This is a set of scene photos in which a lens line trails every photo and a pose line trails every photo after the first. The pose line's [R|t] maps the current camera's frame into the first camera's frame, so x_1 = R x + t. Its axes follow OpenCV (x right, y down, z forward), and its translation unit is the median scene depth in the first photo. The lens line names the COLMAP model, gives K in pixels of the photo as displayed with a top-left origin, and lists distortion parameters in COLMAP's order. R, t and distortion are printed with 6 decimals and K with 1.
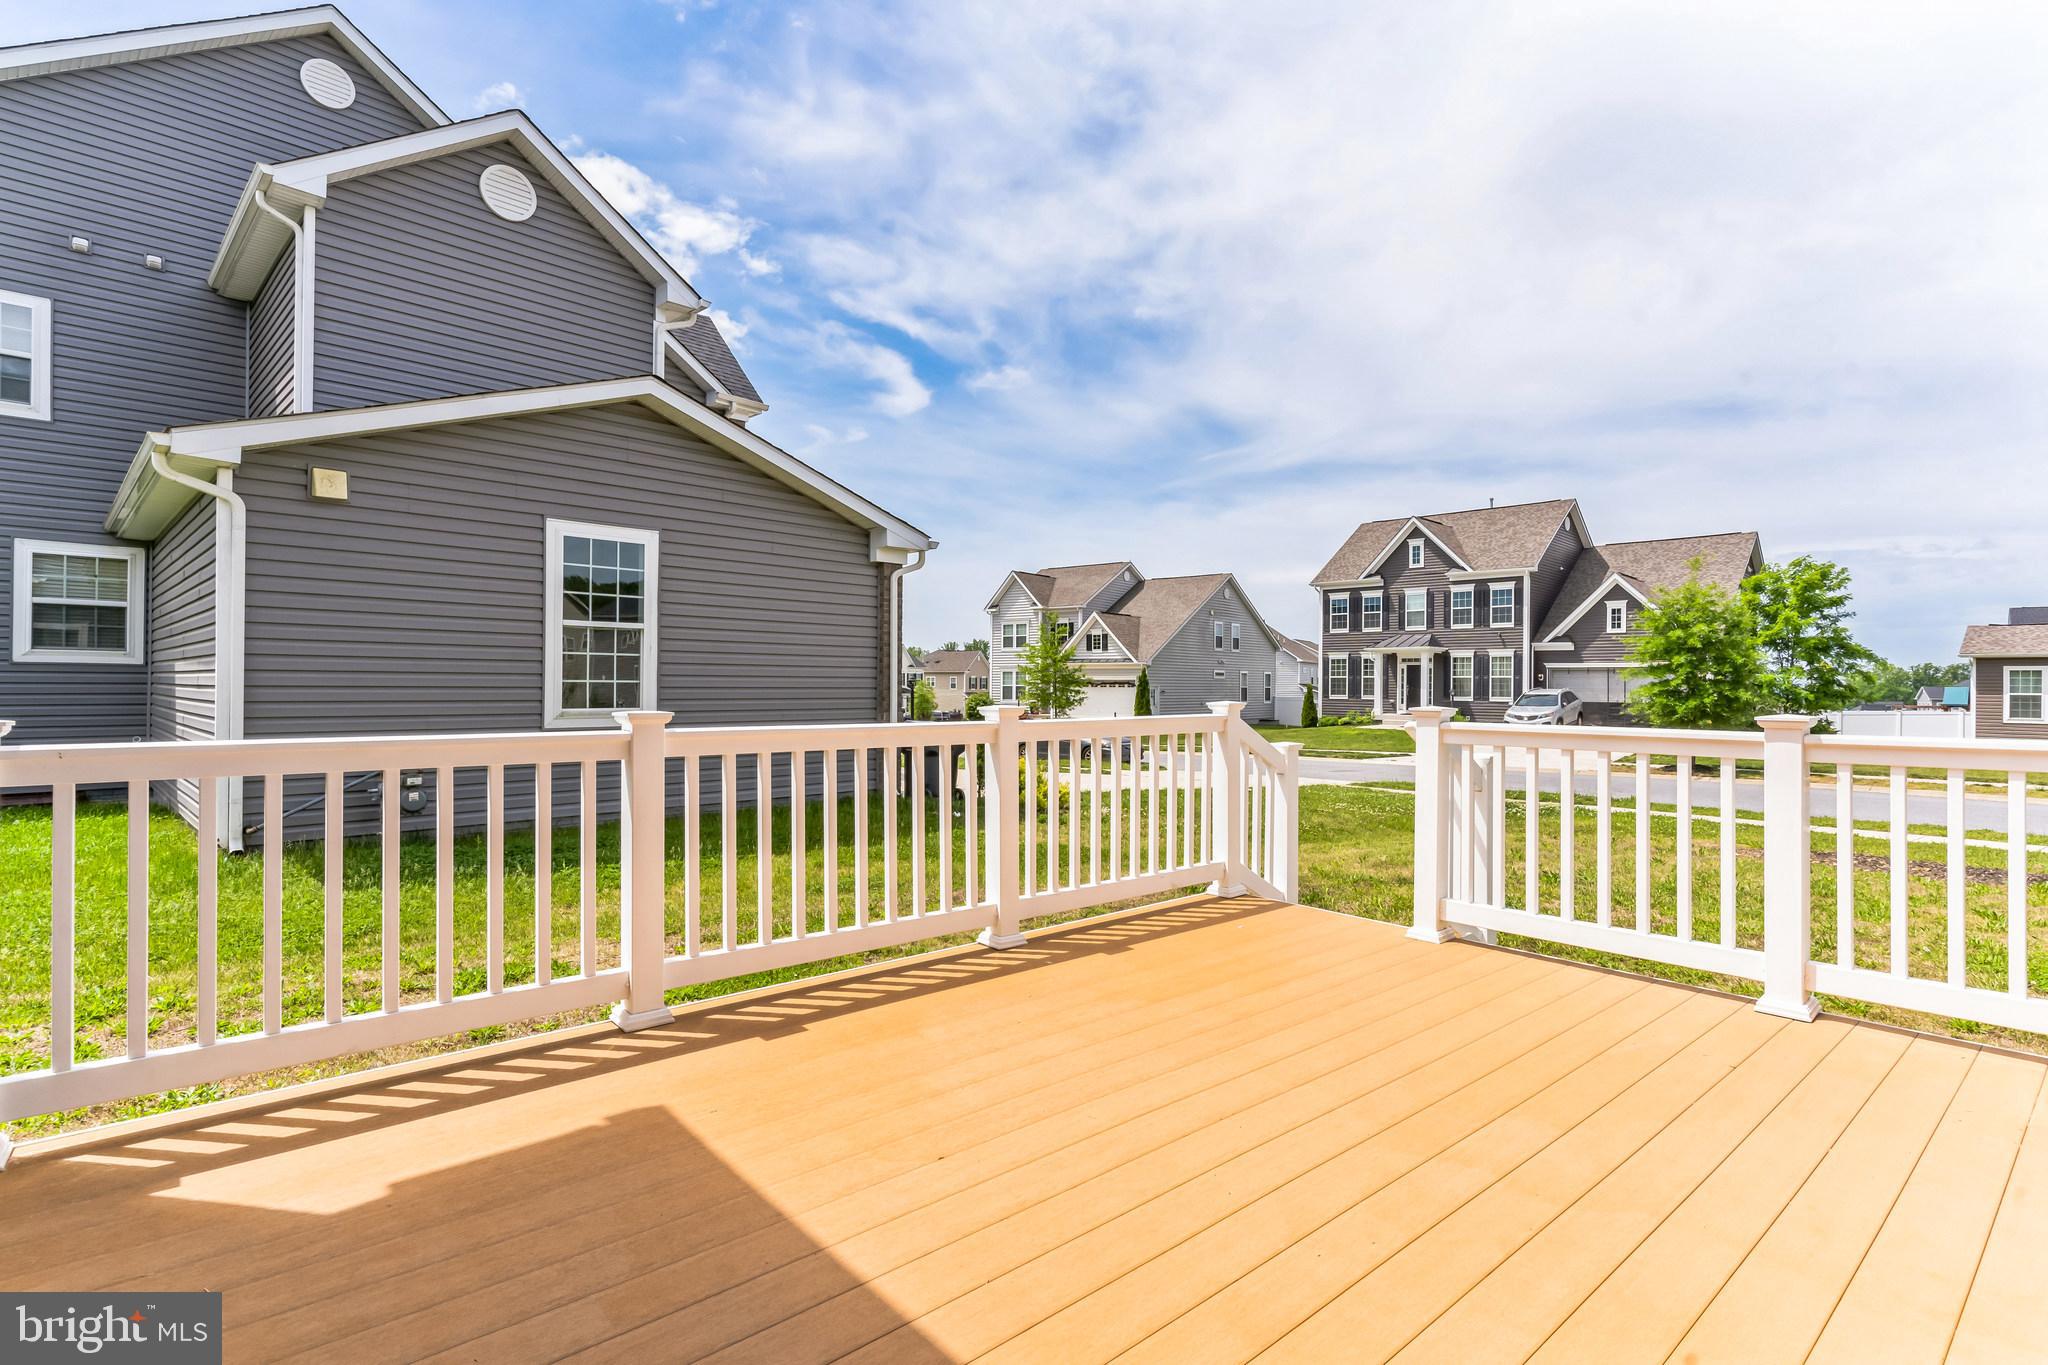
lens RADIAL K [[998.0, 0, 1015.3], [0, 998.0, 684.0], [0, 0, 1]] dist [0.001210, -0.000312]
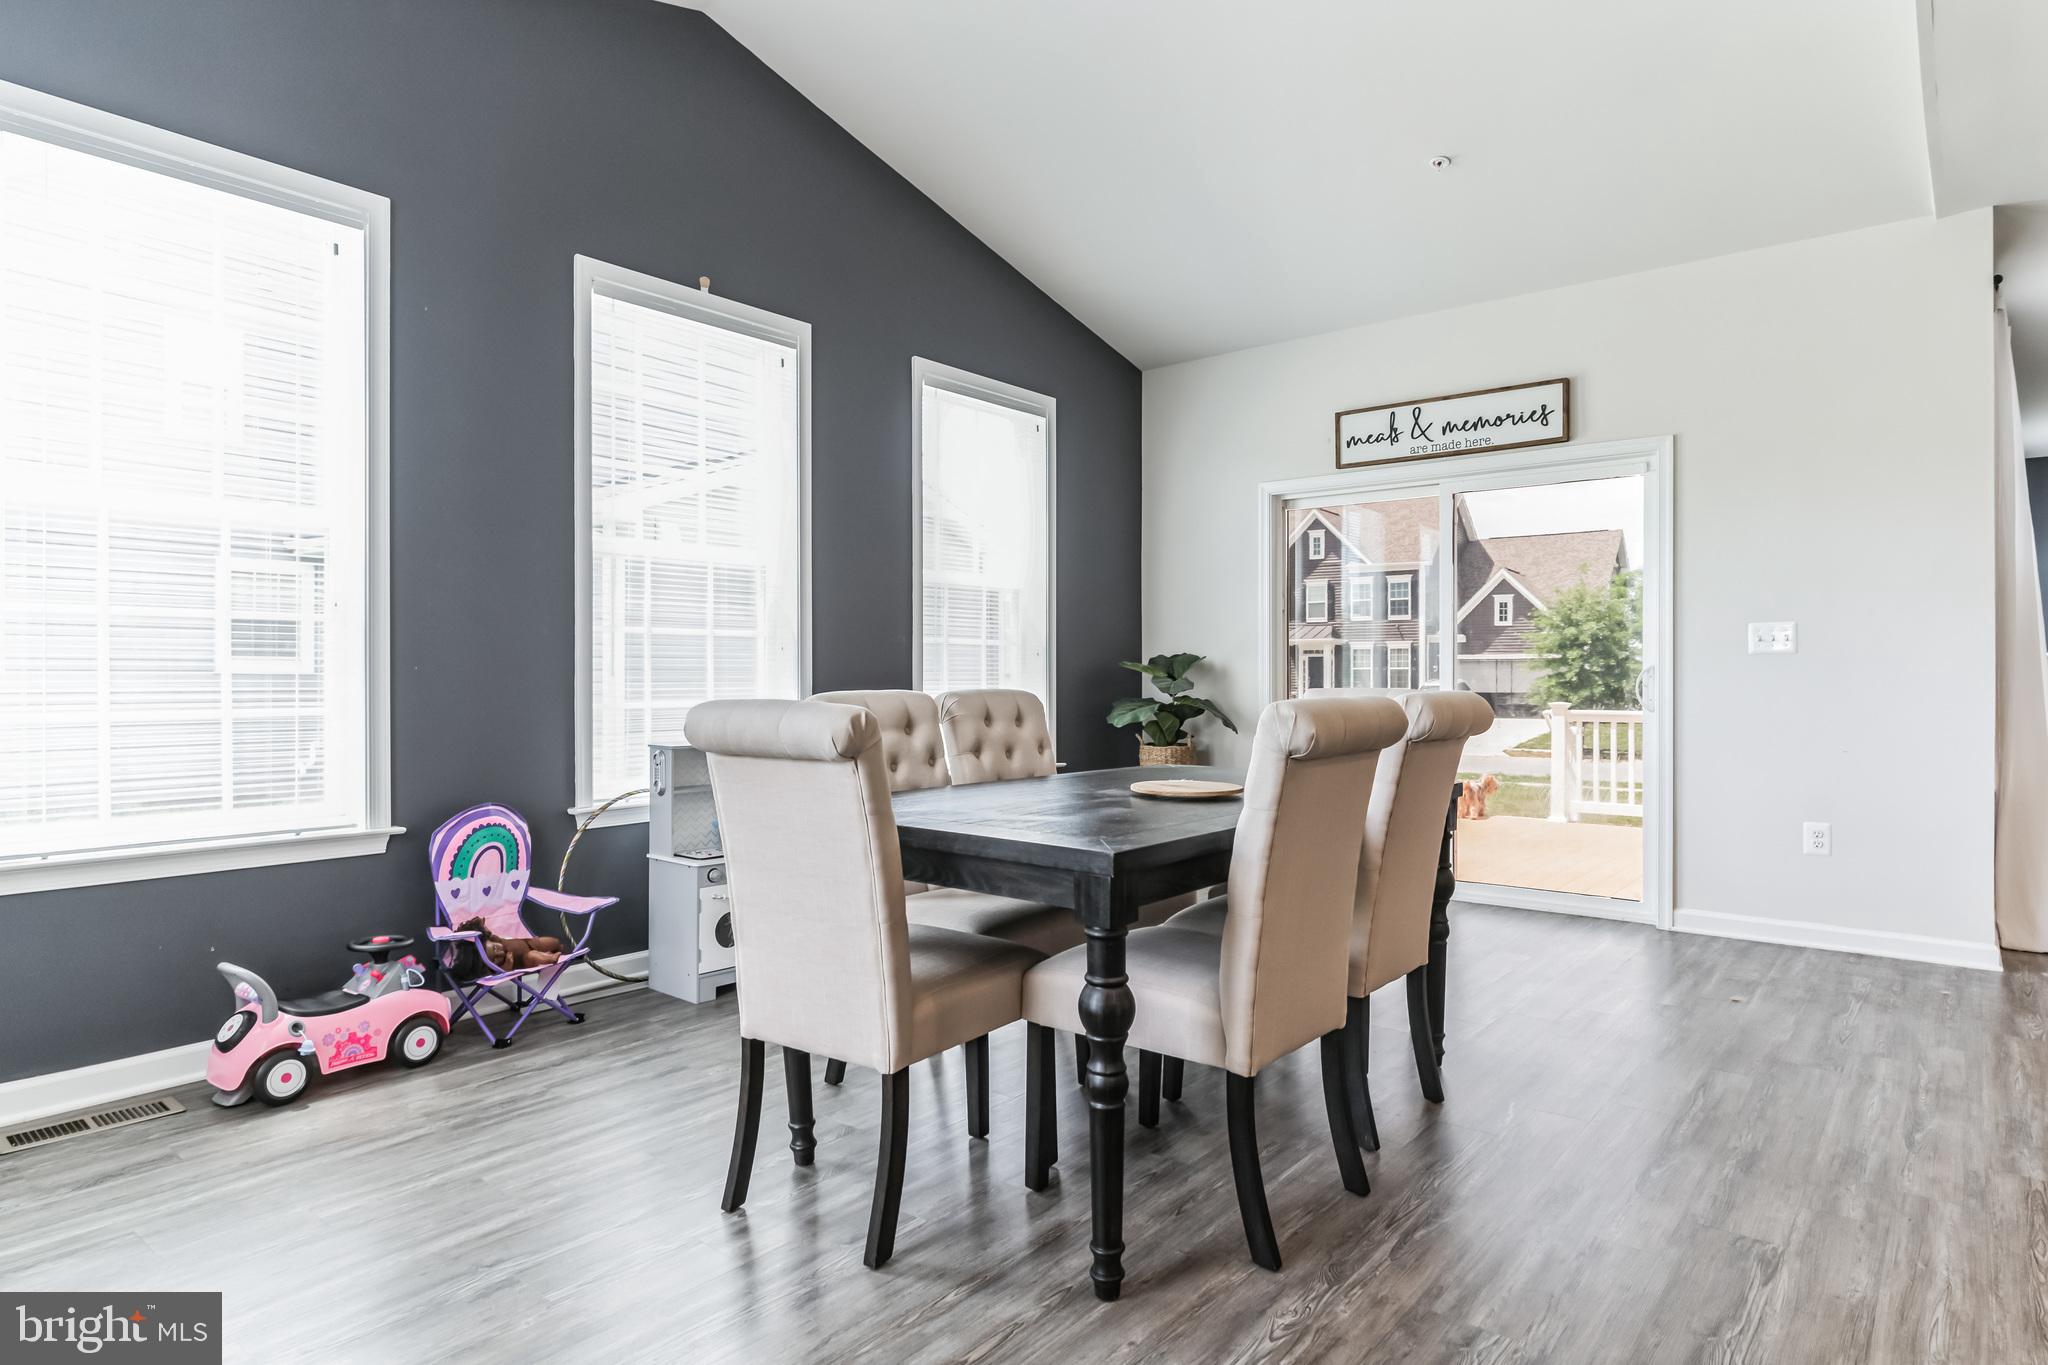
lens RADIAL K [[1164.2, 0, 1032.8], [0, 1164.2, 679.9], [0, 0, 1]] dist [0.008348, 0.000241]
pose [[0.983125, -0.007464, 0.182783, -0.101845], [0.006738, 0.999967, 0.004597, -0.003570], [-0.182811, -0.003287, 0.983143, -0.104683]]
